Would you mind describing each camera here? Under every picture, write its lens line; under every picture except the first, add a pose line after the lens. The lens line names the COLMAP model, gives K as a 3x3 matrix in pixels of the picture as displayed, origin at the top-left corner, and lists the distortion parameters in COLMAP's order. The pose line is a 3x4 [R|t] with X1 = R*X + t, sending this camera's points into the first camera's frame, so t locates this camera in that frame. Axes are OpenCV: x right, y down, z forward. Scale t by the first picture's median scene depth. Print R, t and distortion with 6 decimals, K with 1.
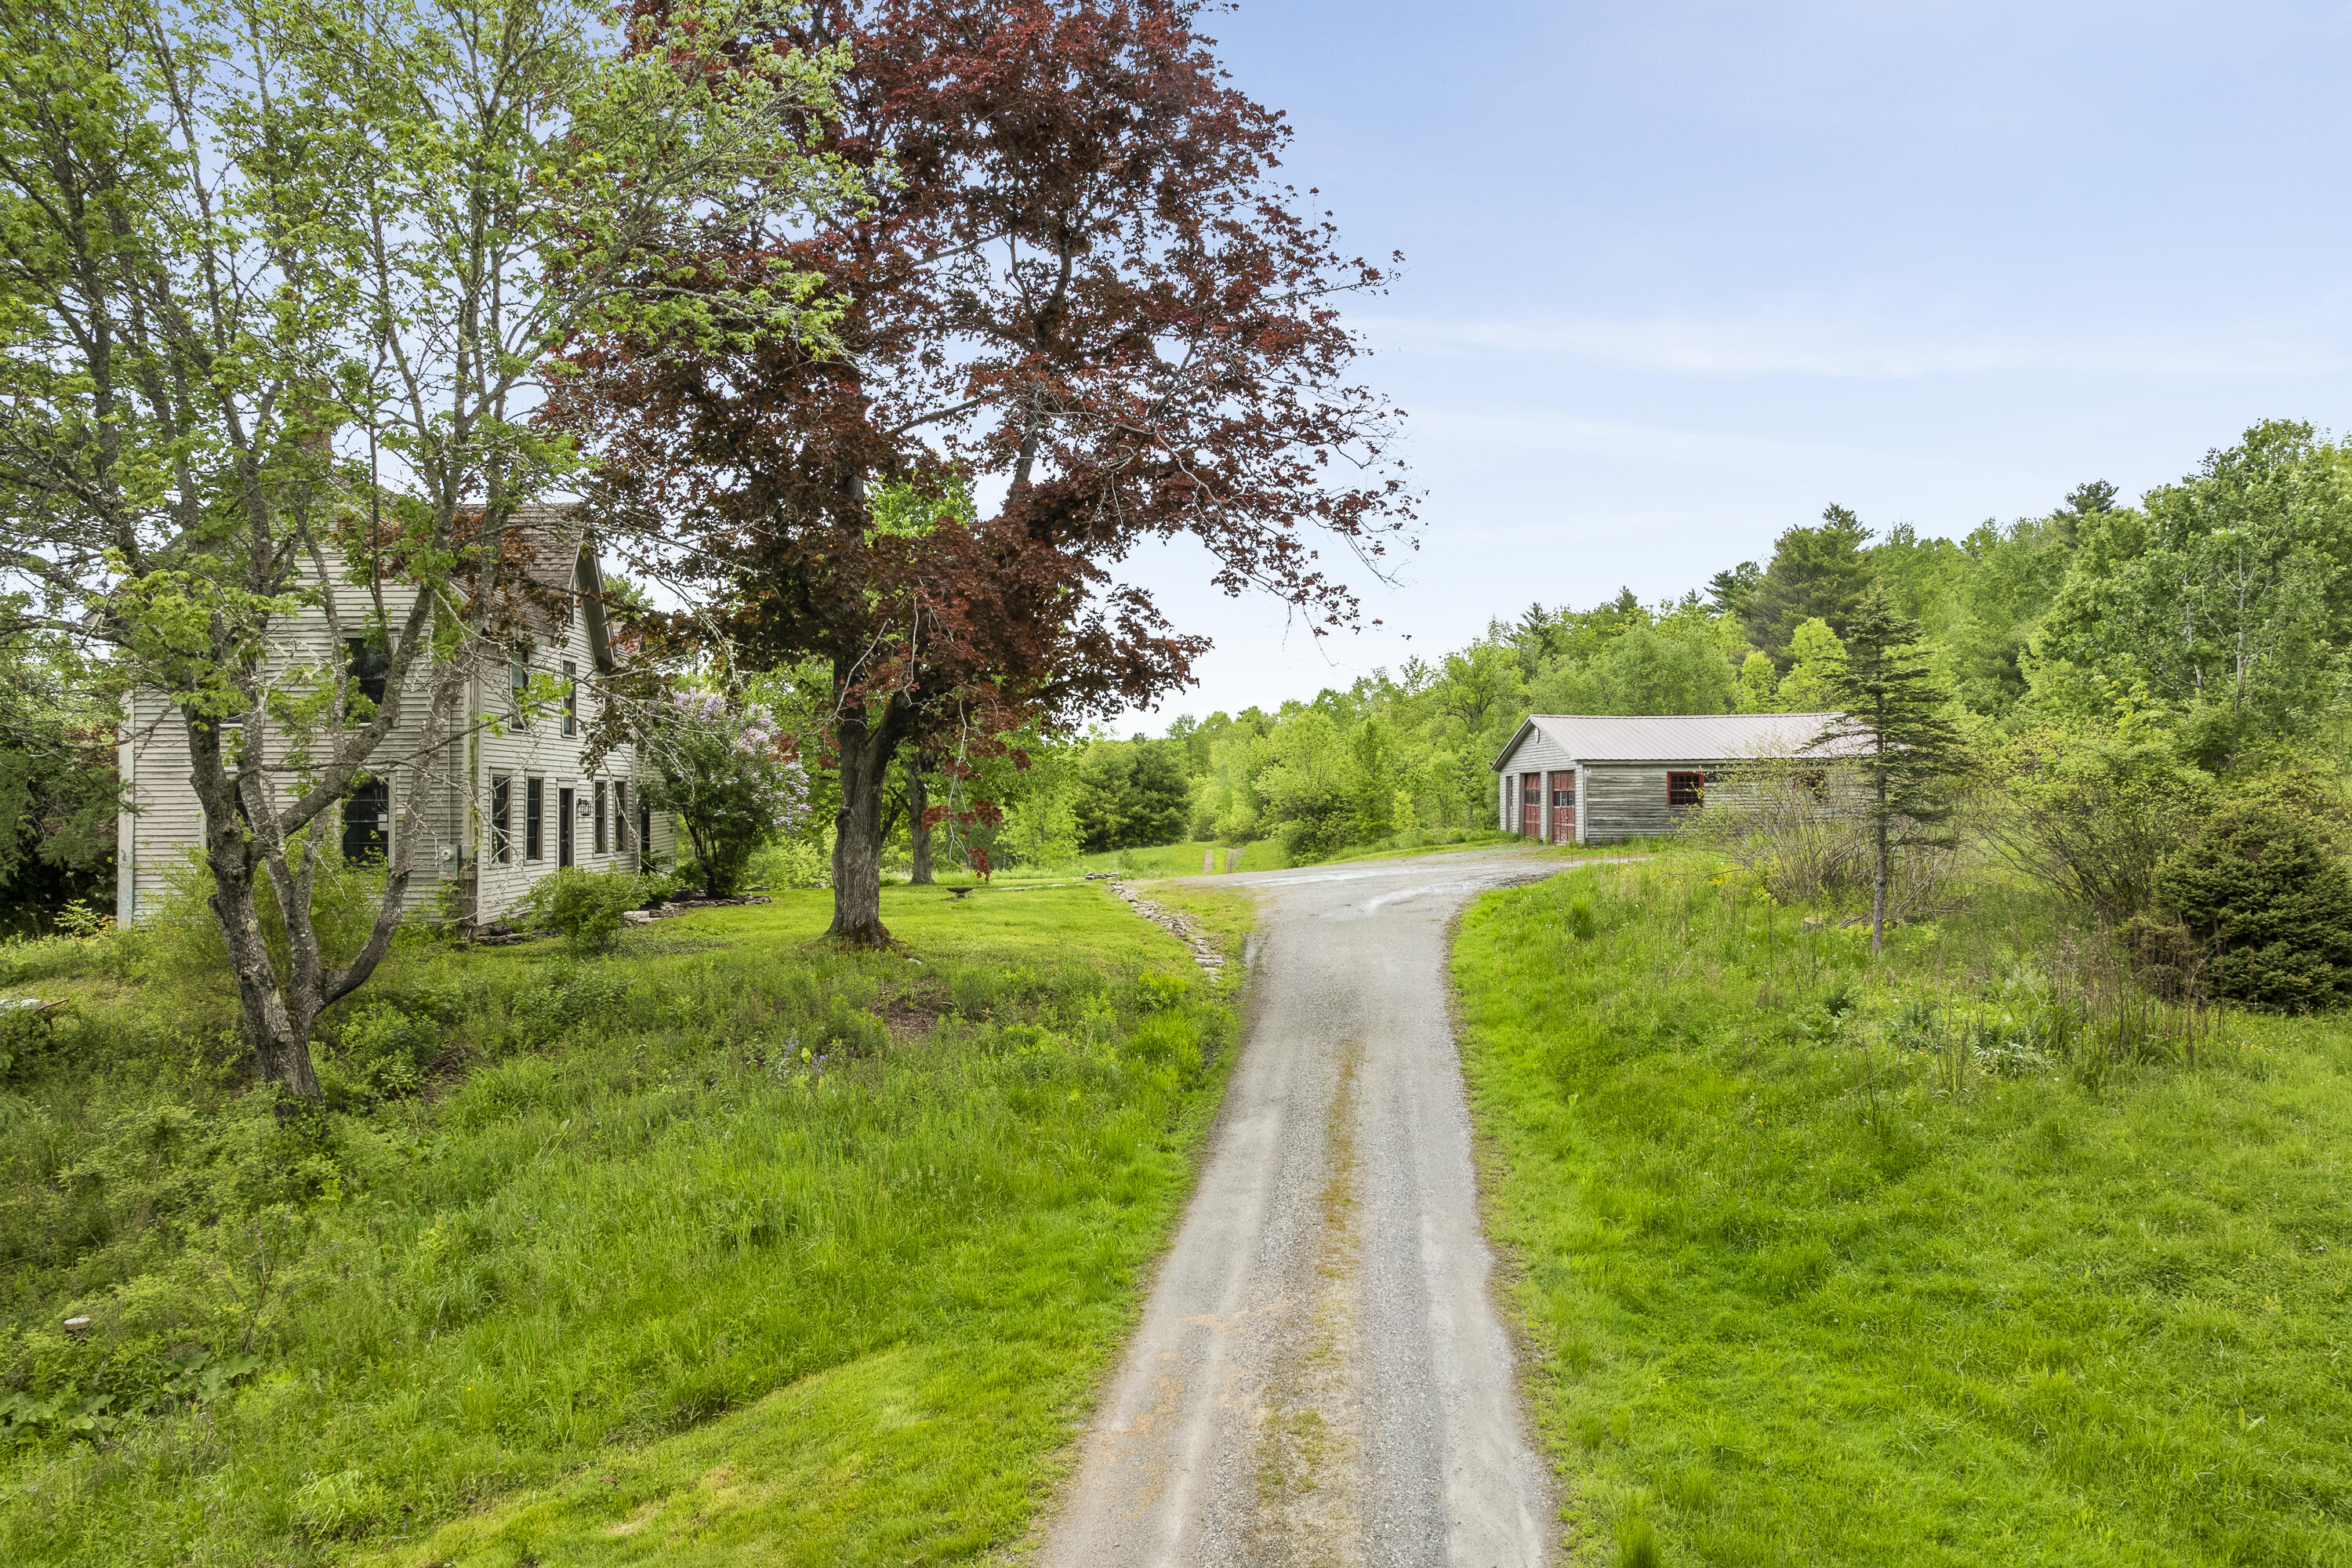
lens RADIAL K [[1802.5, 0, 1180.6], [0, 1802.5, 787.5], [0, 0, 1]] dist [0.003125, -0.003457]
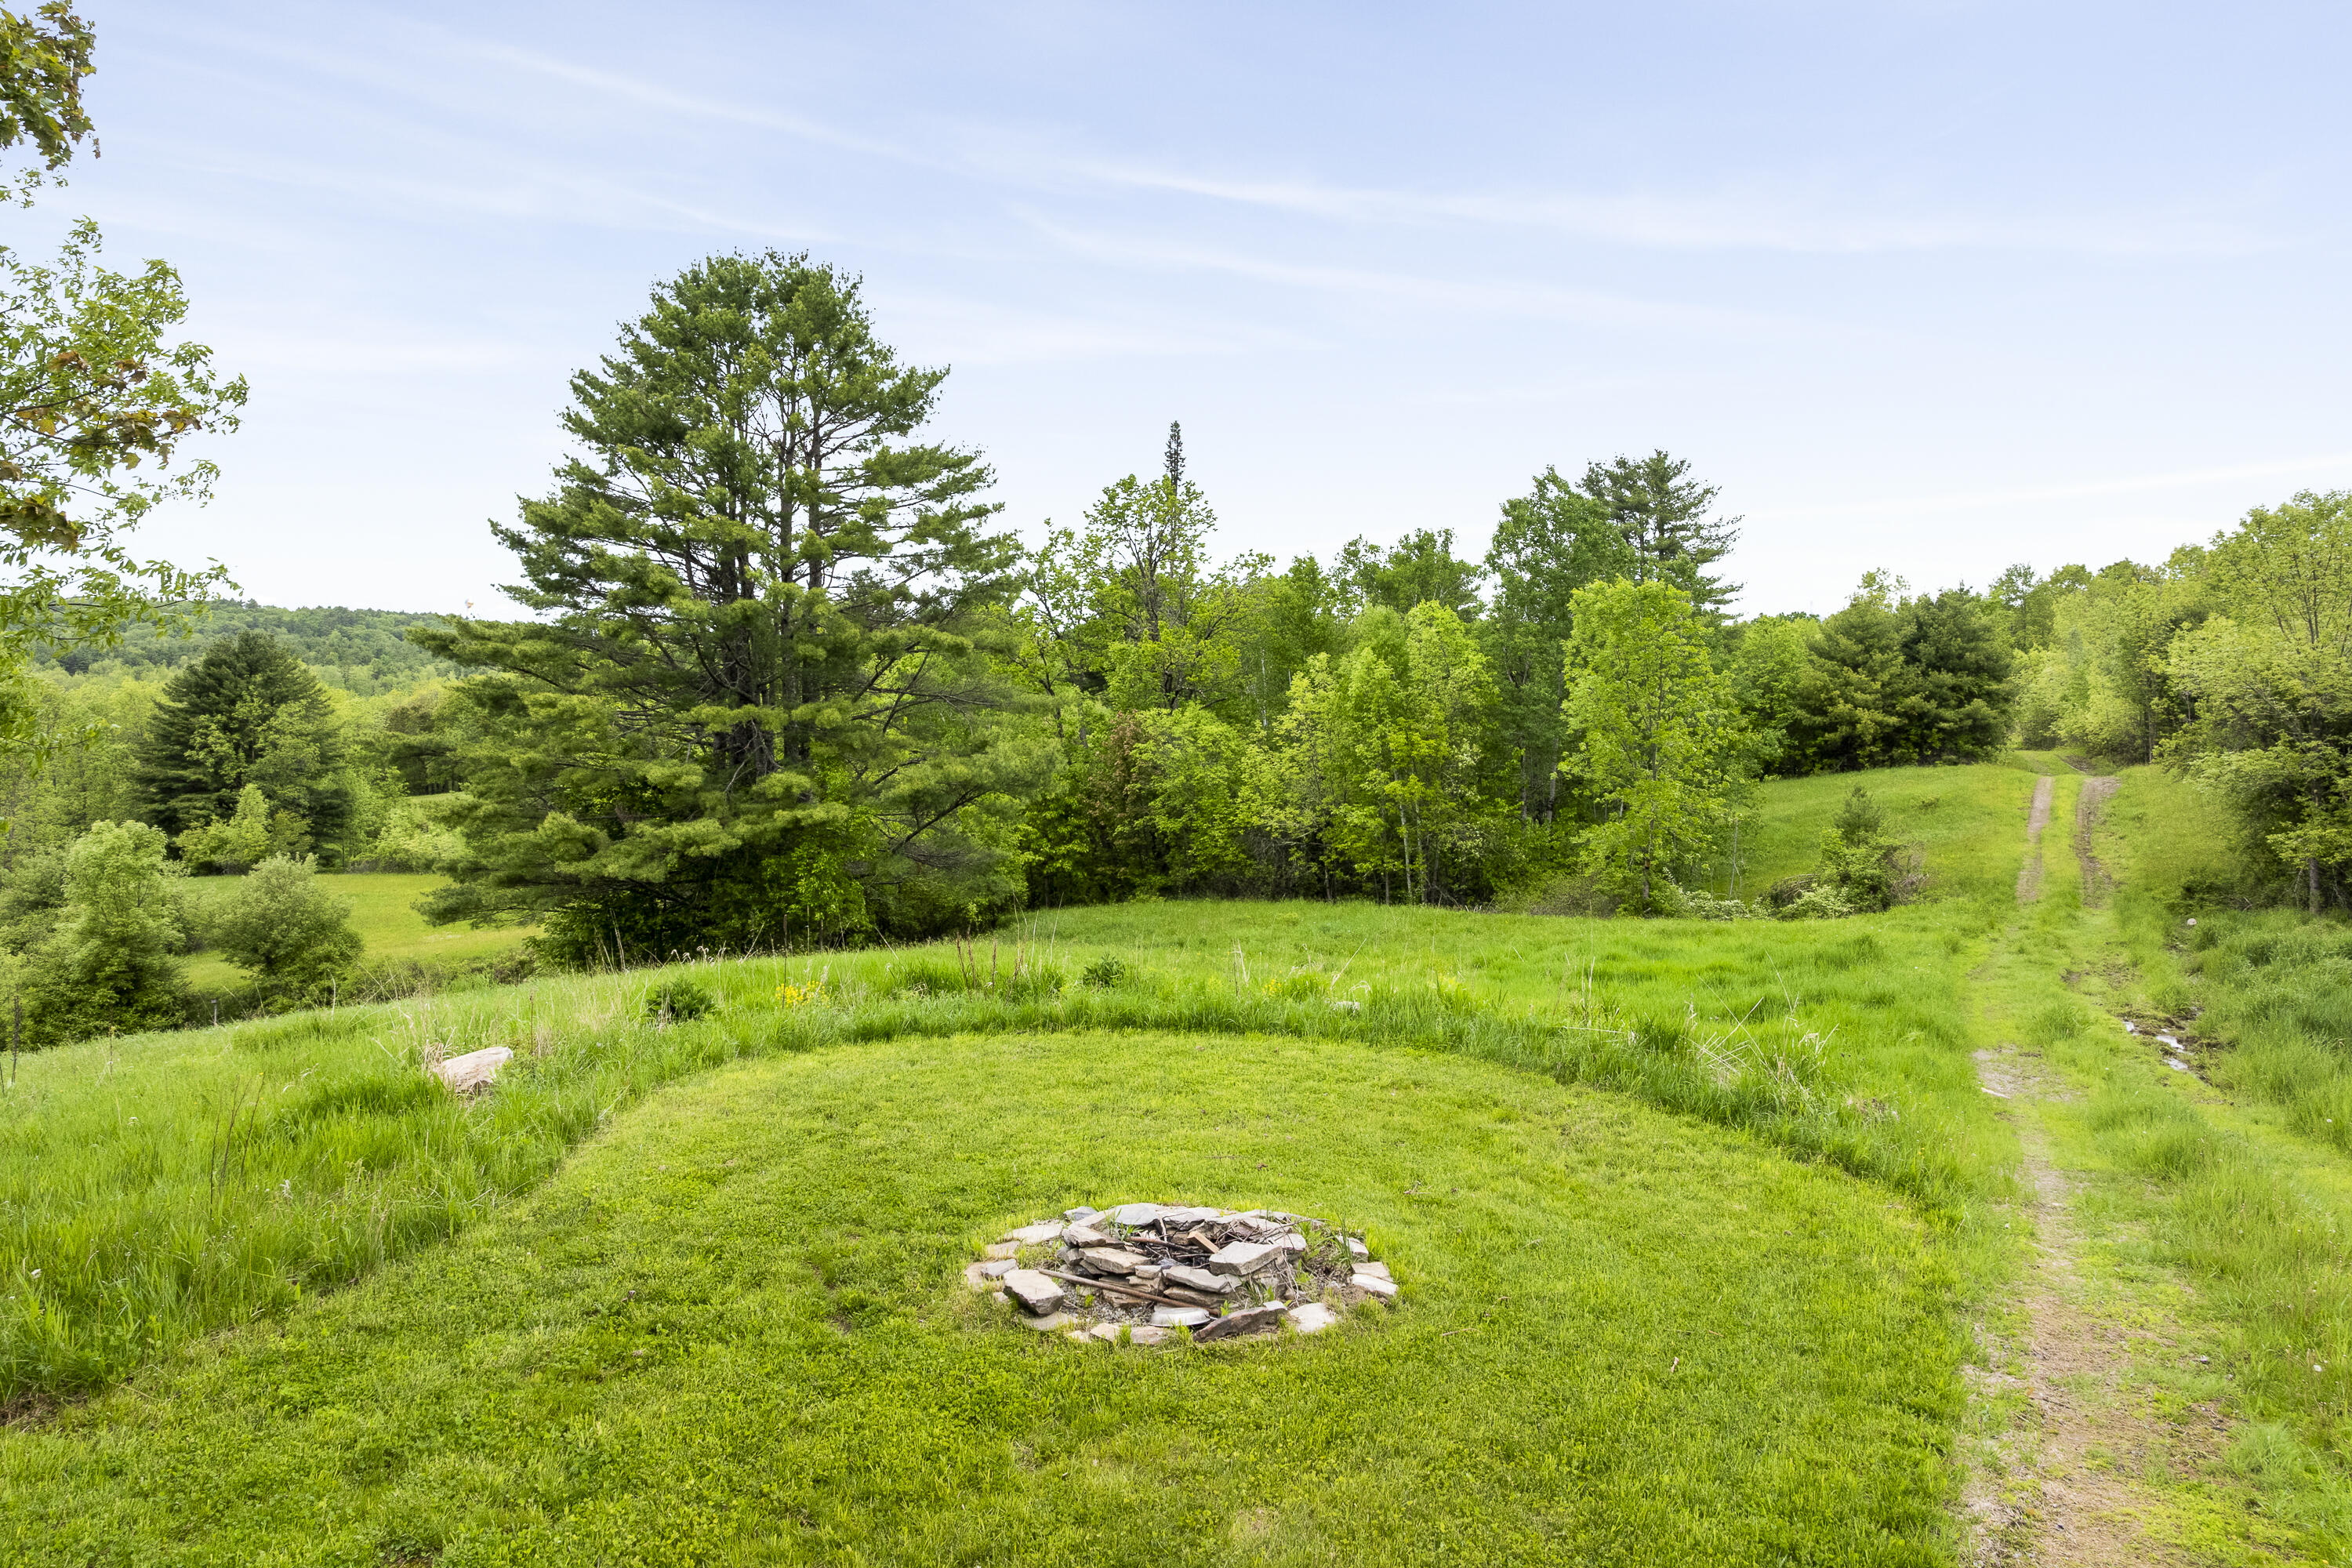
lens RADIAL K [[1802.5, 0, 1170.2], [0, 1802.5, 773.9], [0, 0, 1]] dist [0.003125, -0.003457]
pose [[0.904825, 0.039656, -0.423933, 0.007211], [-0.012704, 0.997725, 0.066214, -0.000634], [0.425594, -0.054527, 0.903270, 0.343335]]
